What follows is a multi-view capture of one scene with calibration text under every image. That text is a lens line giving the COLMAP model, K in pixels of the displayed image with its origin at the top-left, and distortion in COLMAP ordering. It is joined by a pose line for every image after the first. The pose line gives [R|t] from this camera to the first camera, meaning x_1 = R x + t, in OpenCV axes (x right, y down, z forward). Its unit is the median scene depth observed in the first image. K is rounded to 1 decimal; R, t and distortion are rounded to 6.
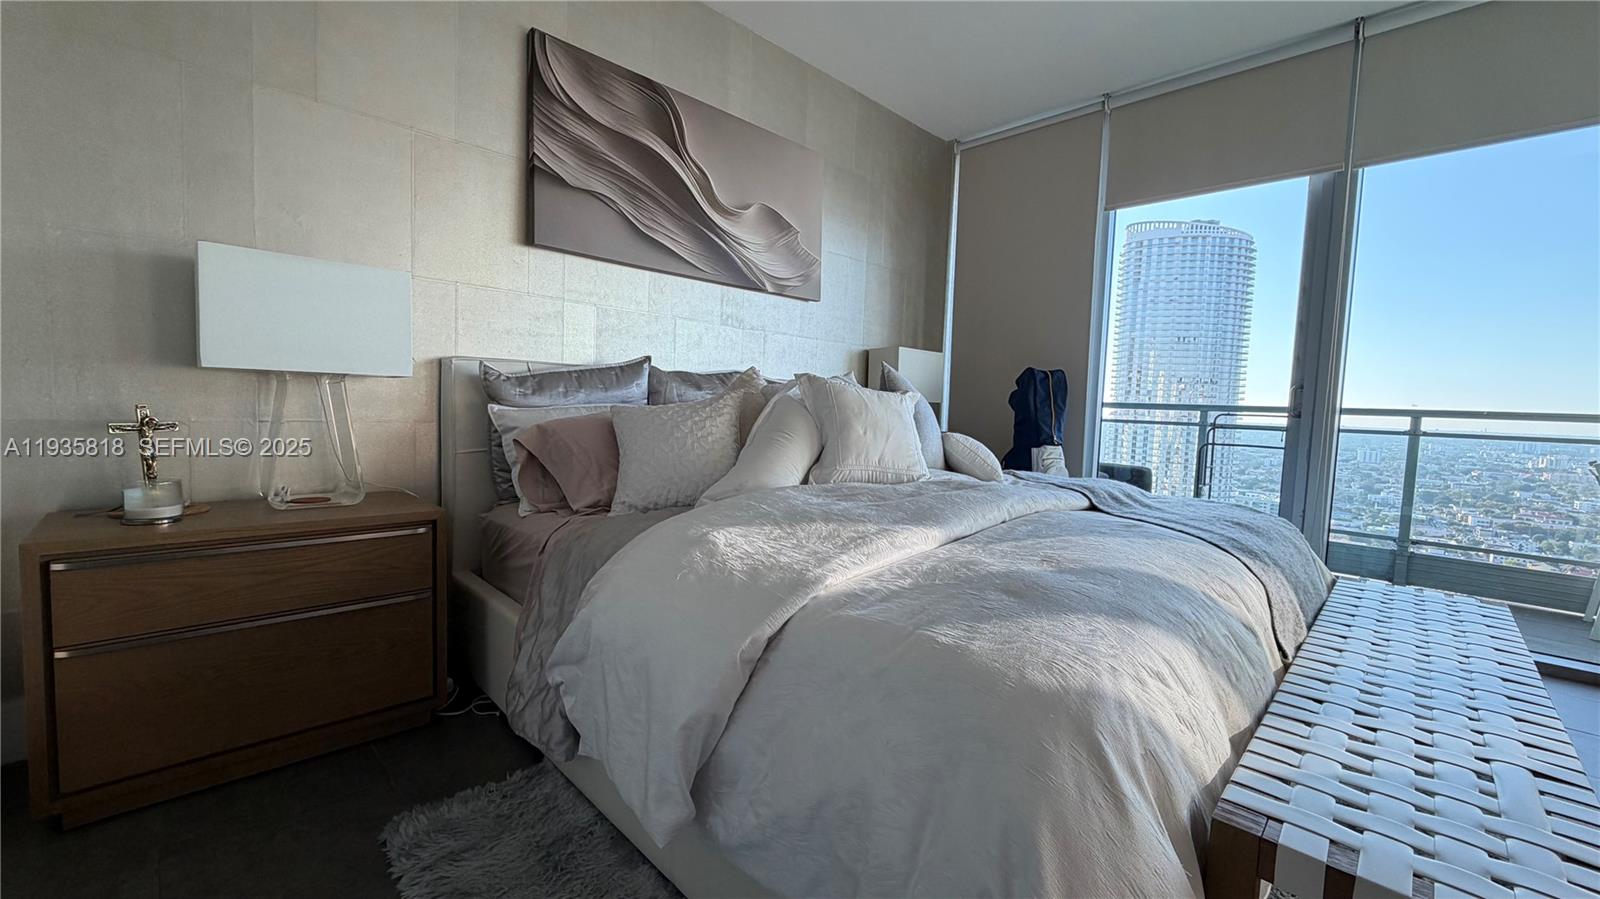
lens RADIAL K [[638.7, 0, 795.9], [0, 638.7, 452.7], [0, 0, 1]] dist [-0.003760, 0.000473]
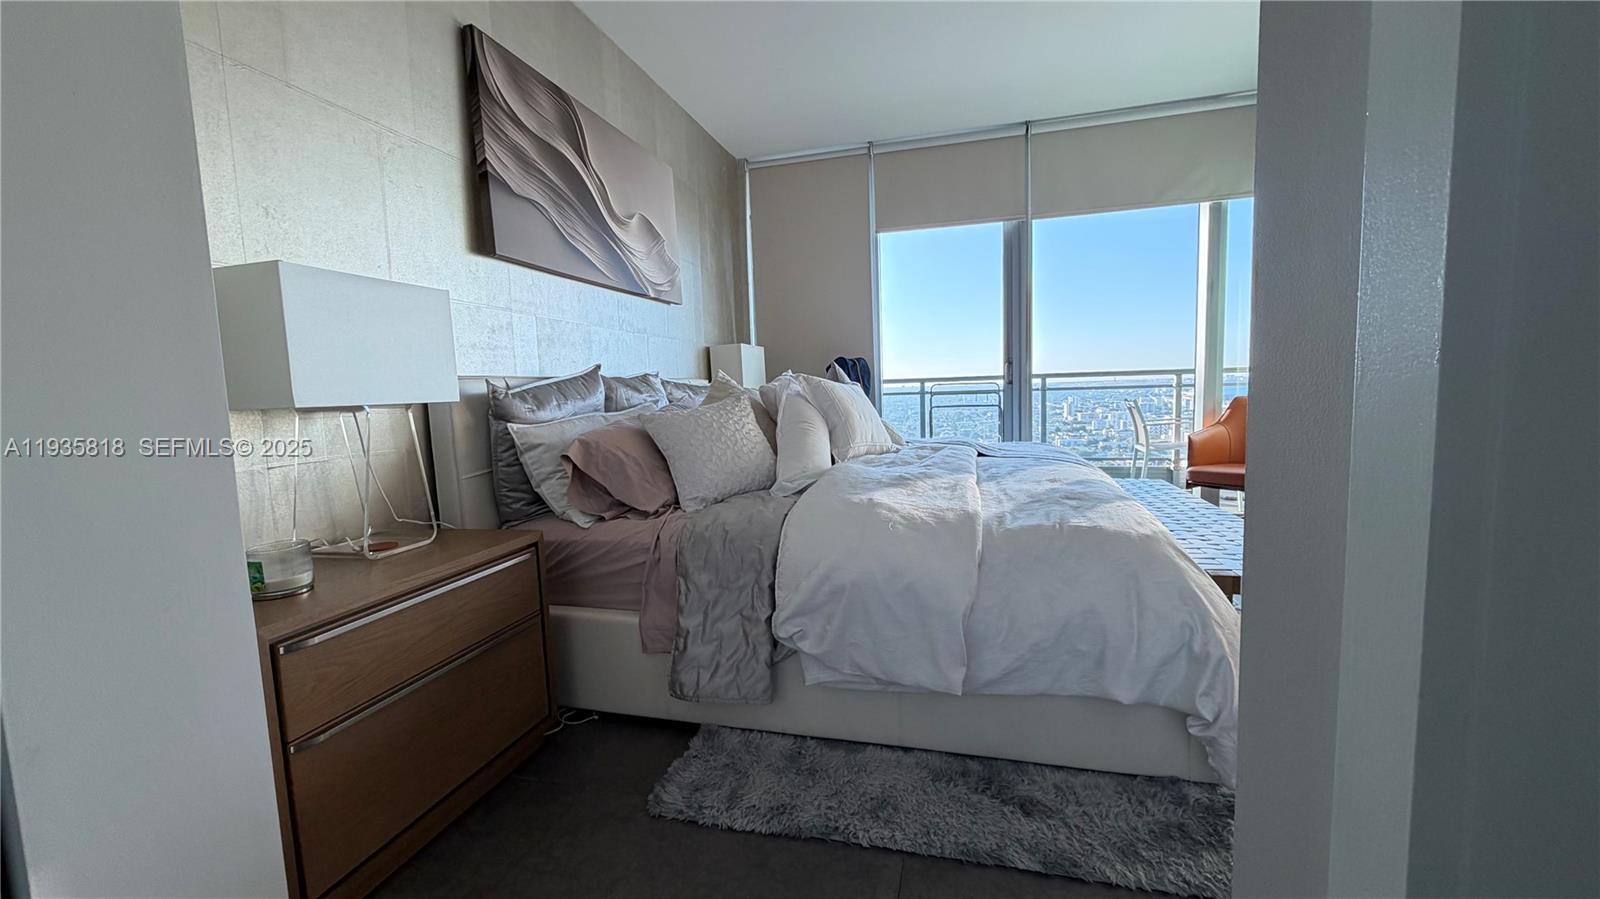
lens RADIAL K [[638.7, 0, 788.6], [0, 638.7, 455.8], [0, 0, 1]] dist [-0.003760, 0.000473]
pose [[0.860606, -0.119731, 0.494997, -0.564401], [0.104965, 0.992804, 0.057649, -0.036087], [-0.498337, 0.002344, 0.866980, -0.054477]]
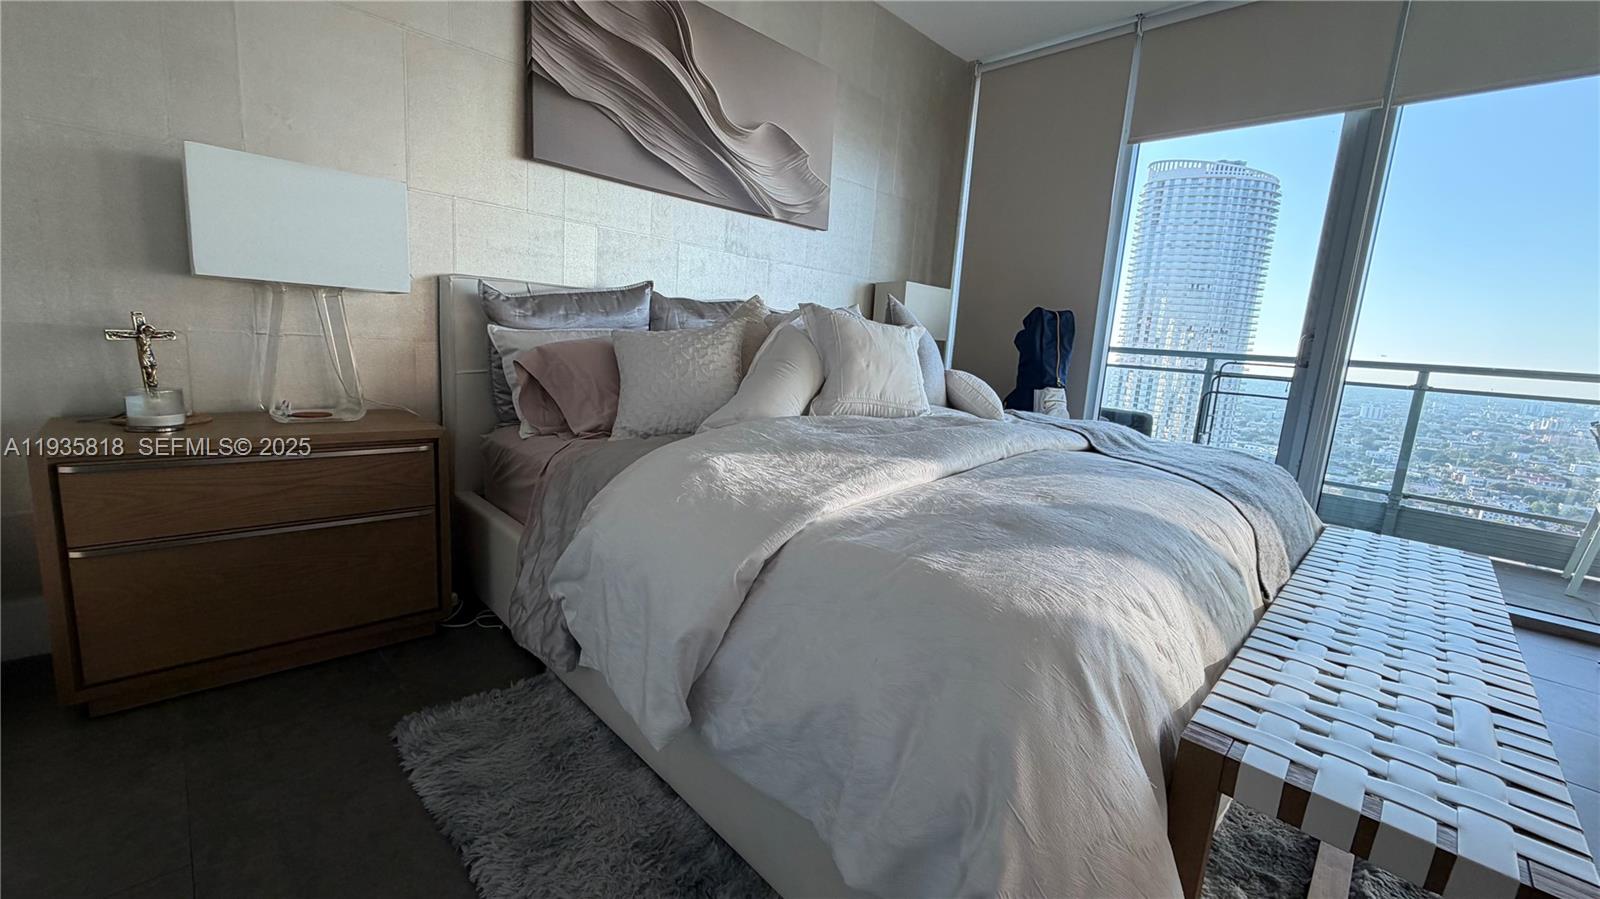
lens RADIAL K [[638.7, 0, 795.7], [0, 638.7, 453.4], [0, 0, 1]] dist [-0.003760, 0.000473]
pose [[0.999438, 0.033518, 0.000967, -0.000137], [-0.033448, 0.994475, 0.099504, 0.007721], [0.002373, -0.099480, 0.995037, -0.001485]]
